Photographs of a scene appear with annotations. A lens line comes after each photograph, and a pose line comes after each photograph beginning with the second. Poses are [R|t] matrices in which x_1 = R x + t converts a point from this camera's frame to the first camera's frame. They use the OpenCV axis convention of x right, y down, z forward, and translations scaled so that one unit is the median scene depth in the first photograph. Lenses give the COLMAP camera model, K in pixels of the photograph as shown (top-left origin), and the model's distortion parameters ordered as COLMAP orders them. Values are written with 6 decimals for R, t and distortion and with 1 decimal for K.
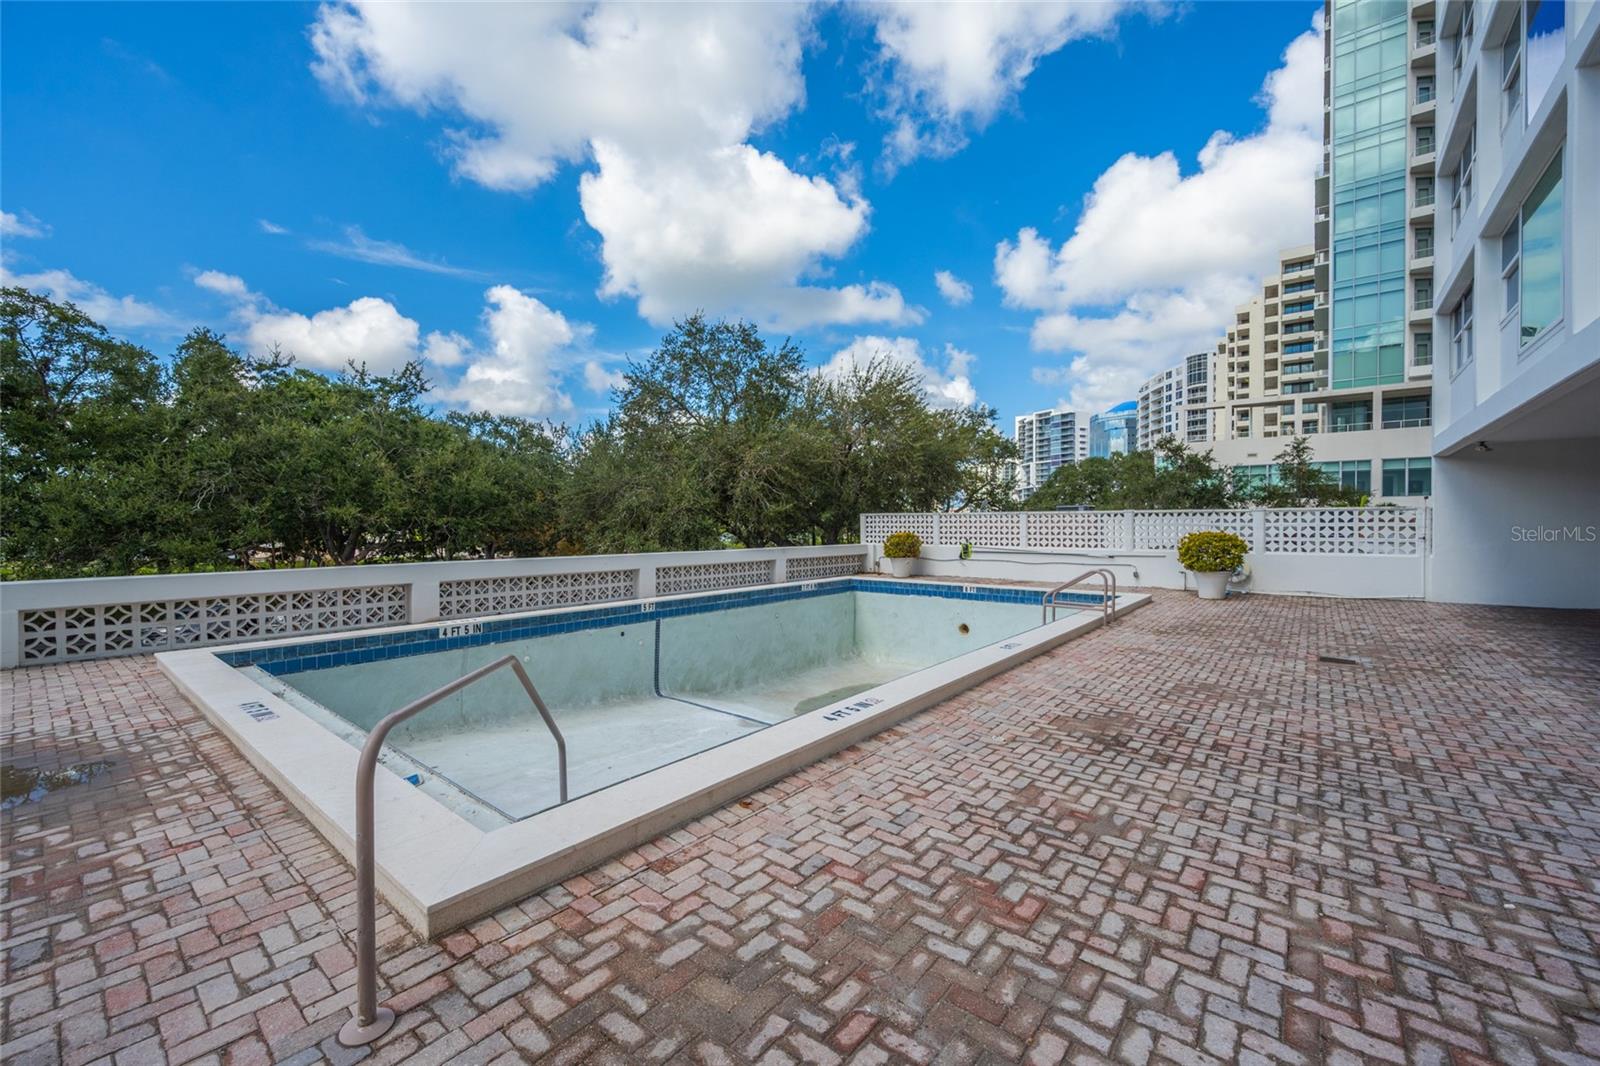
lens RADIAL K [[637.6, 0, 798.3], [0, 637.6, 521.8], [0, 0, 1]] dist [0.000784, 0.000081]
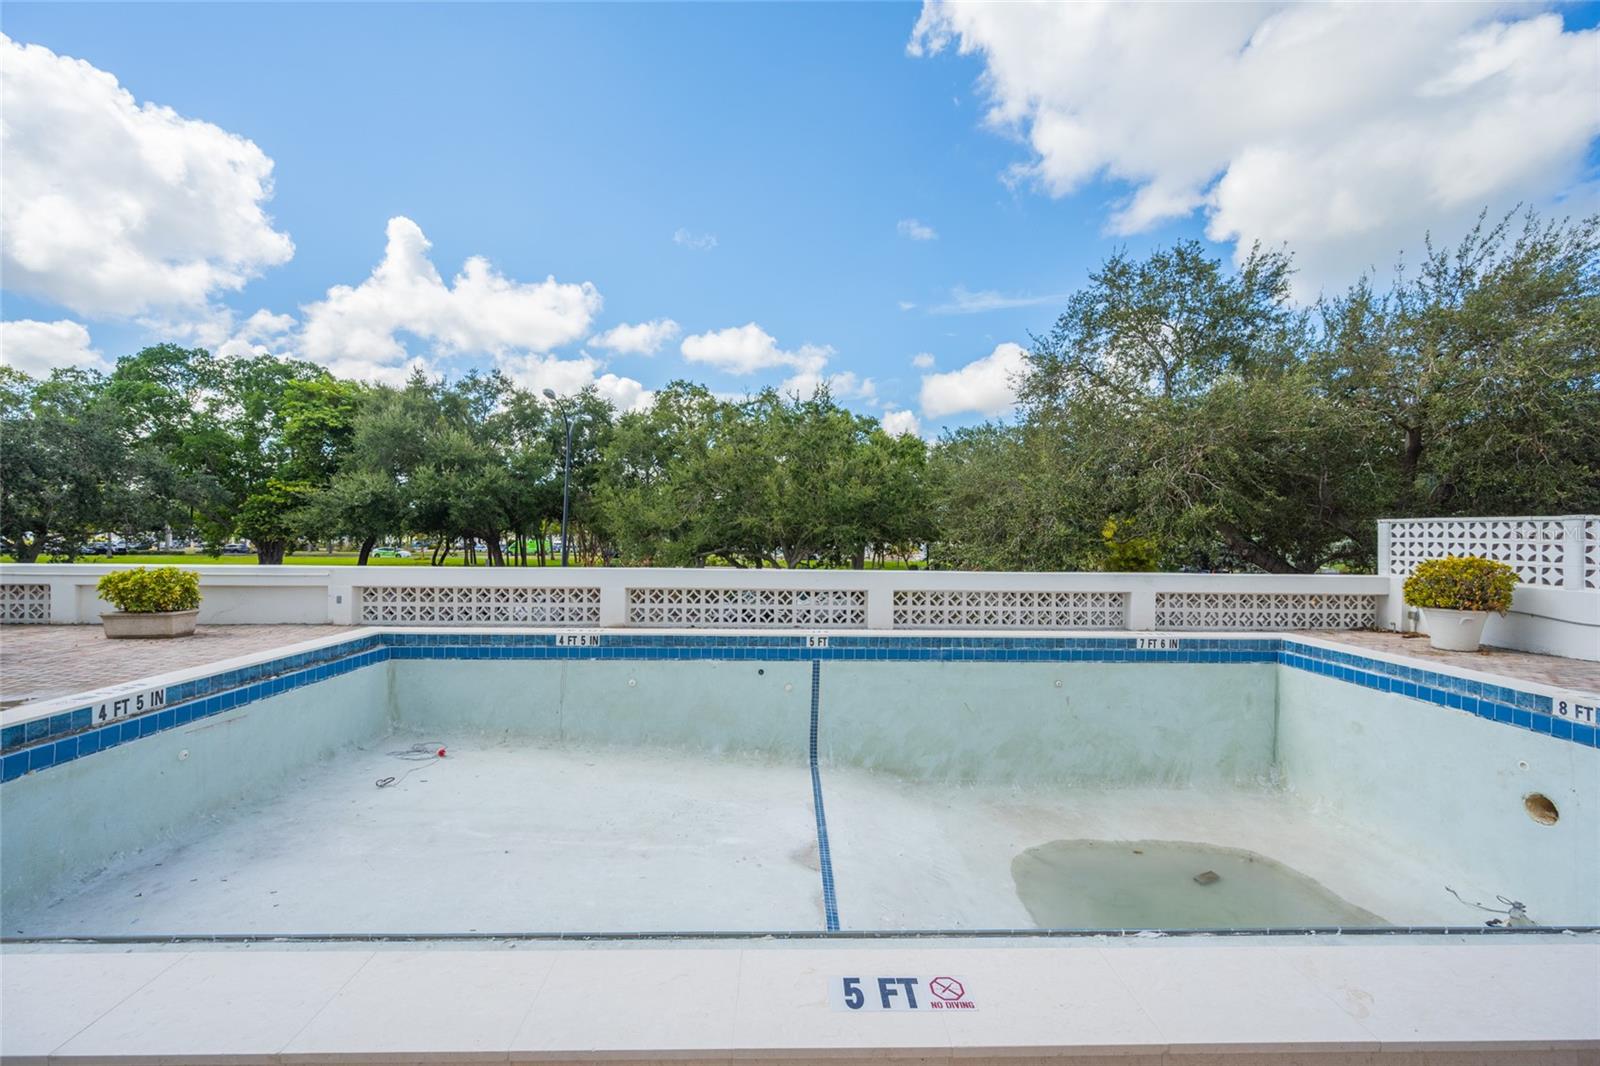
lens RADIAL K [[634.9, 0, 795.3], [0, 634.9, 540.5], [0, 0, 1]] dist [-0.001369, -0.000556]
pose [[0.656237, 0.014023, -0.754424, 0.283904], [-0.009554, 0.999902, 0.010276, 0.006373], [0.754494, 0.000464, 0.656307, 0.447229]]
